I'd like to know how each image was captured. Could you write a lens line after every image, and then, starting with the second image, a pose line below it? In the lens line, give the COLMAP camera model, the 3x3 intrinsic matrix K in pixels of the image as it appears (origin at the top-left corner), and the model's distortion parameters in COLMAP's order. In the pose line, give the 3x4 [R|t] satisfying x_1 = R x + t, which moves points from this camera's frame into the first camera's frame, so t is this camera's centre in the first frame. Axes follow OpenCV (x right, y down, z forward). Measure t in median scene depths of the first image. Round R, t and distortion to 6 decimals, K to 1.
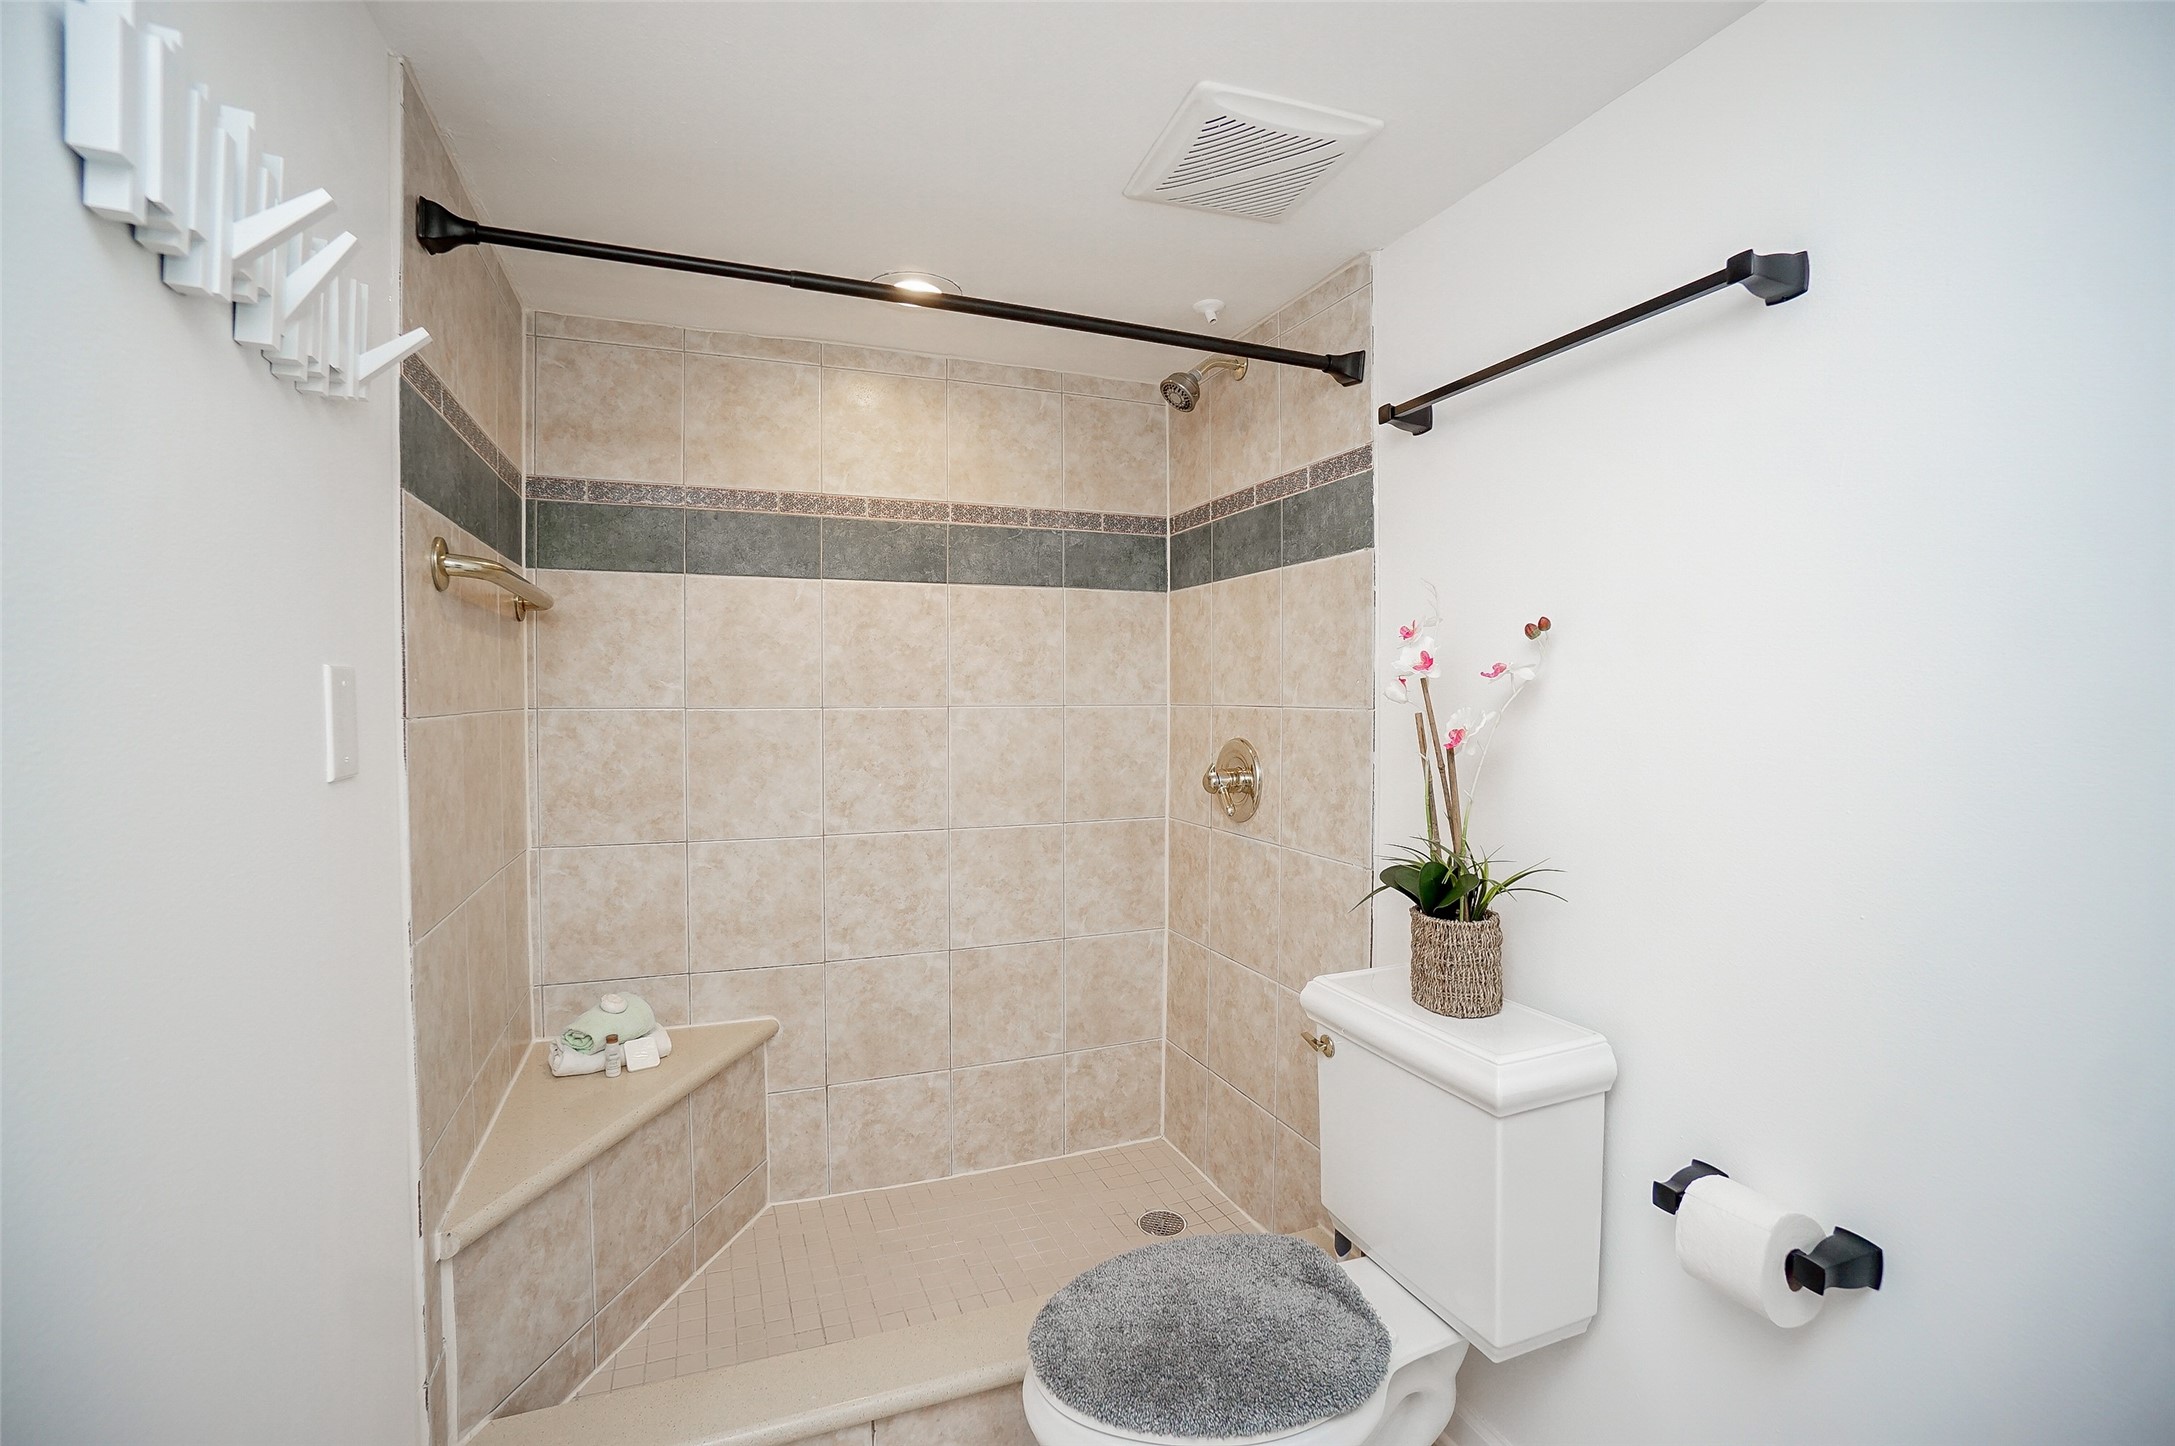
lens RADIAL K [[981.6, 0, 1071.7], [0, 981.6, 724.9], [0, 0, 1]] dist [-0.066632, 0.026358]
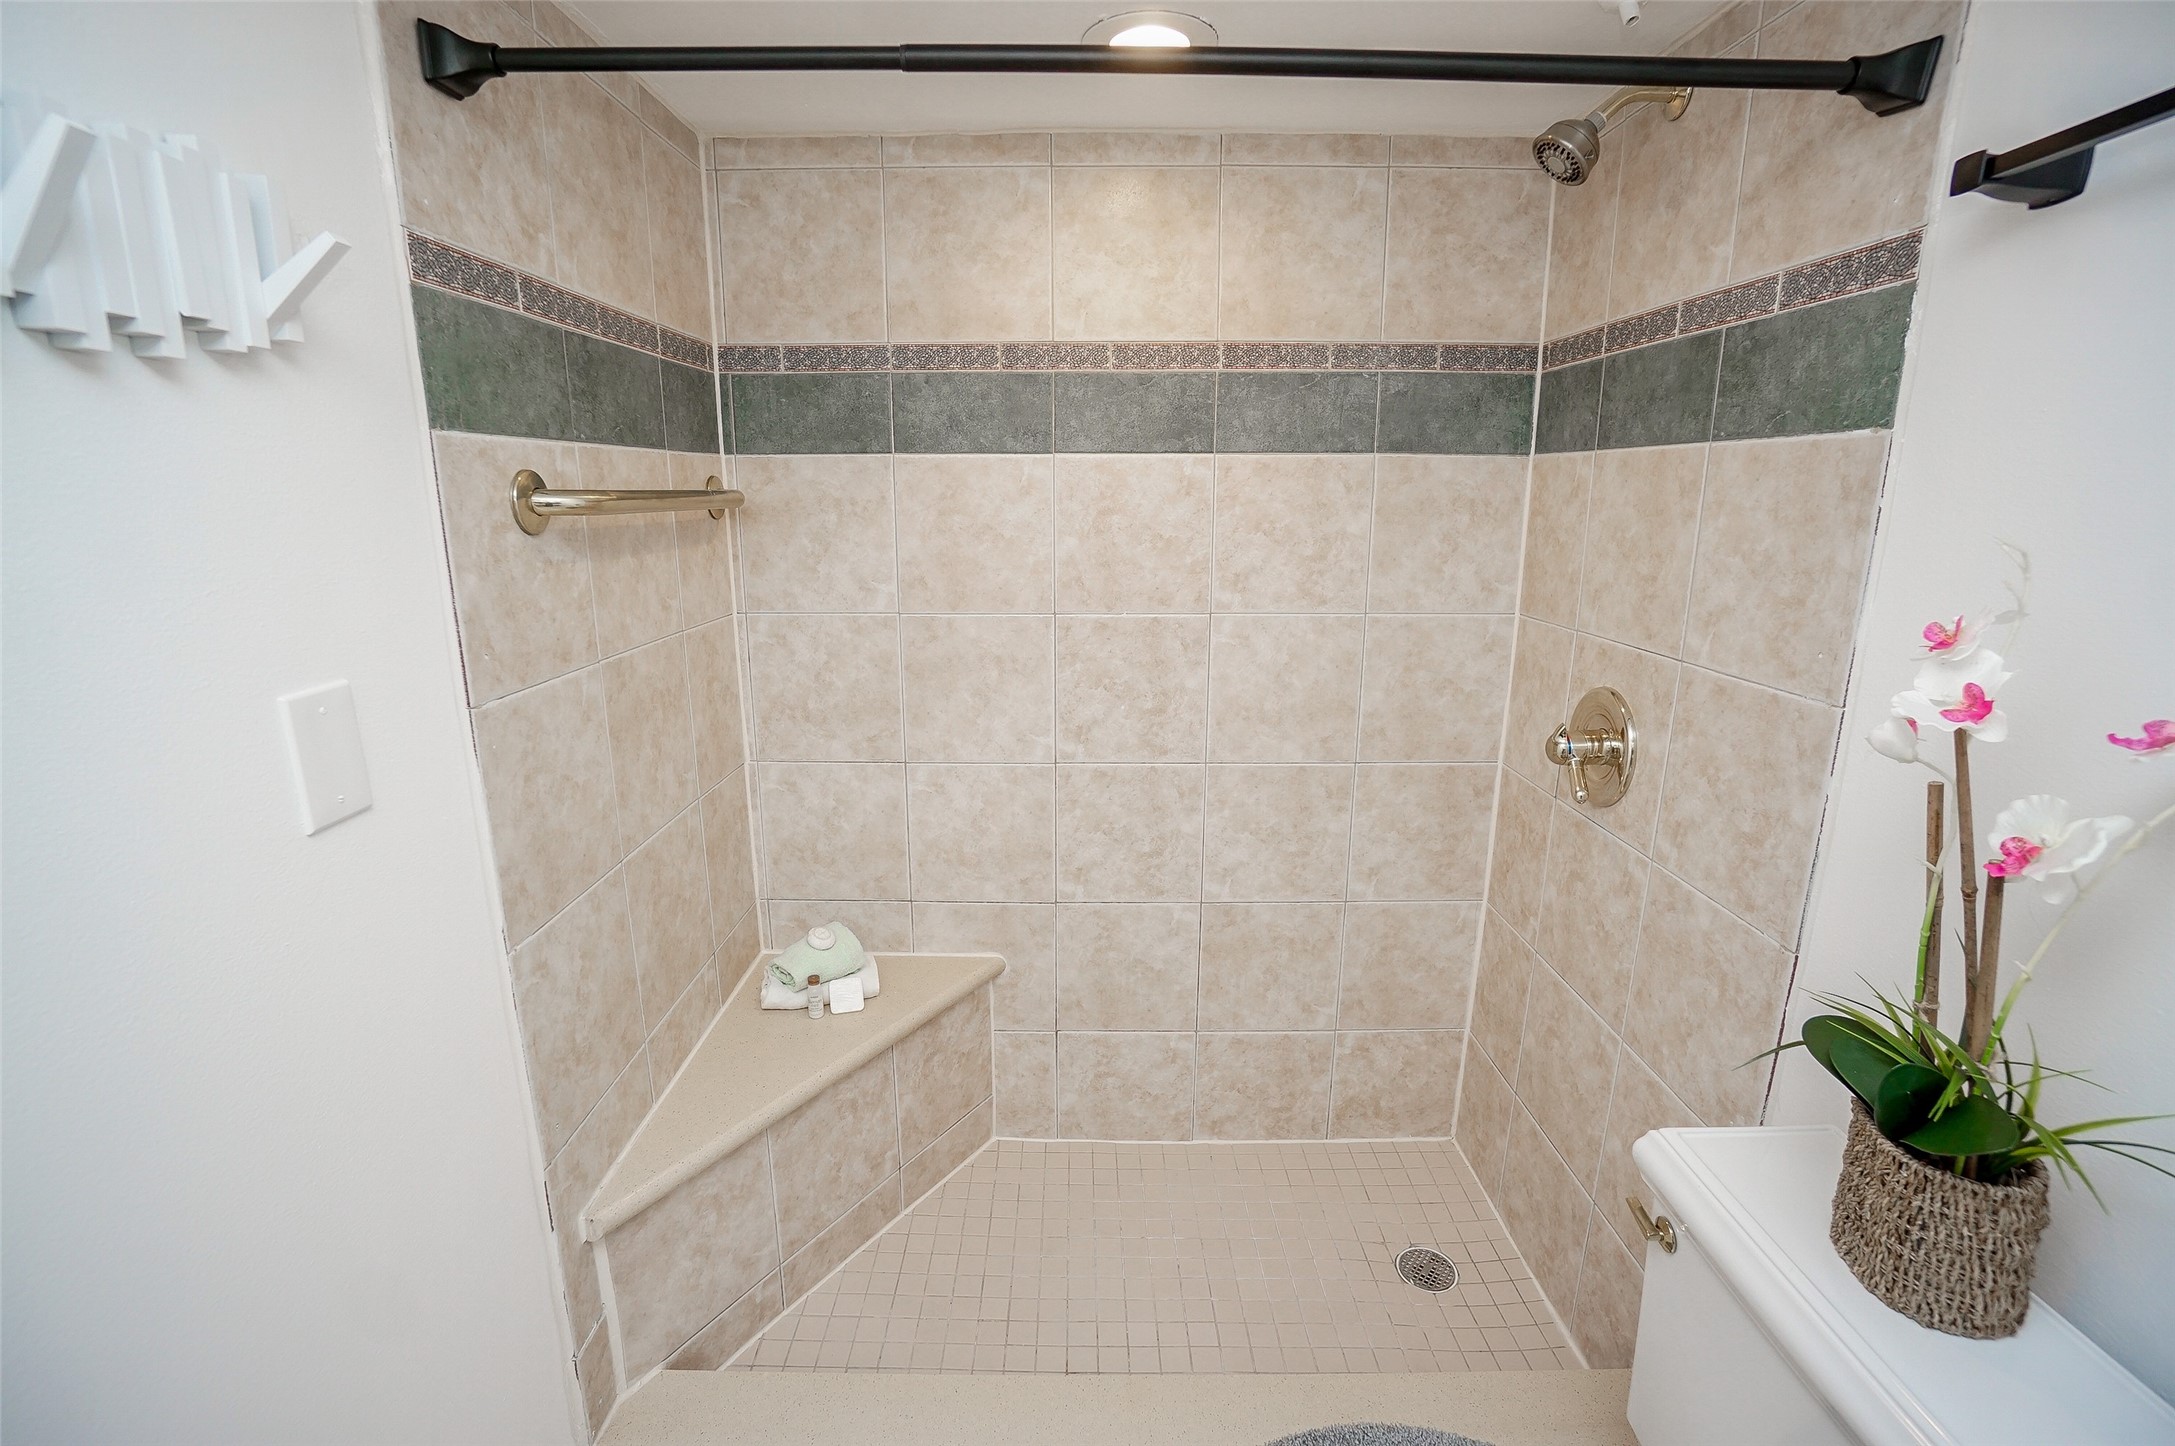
lens RADIAL K [[981.6, 0, 1071.7], [0, 981.6, 724.9], [0, 0, 1]] dist [-0.066632, 0.026358]
pose [[0.929660, 0.085585, -0.358340, 0.066478], [-0.008675, 0.977459, 0.210949, -0.105956], [0.368316, -0.193002, 0.909447, 0.246820]]
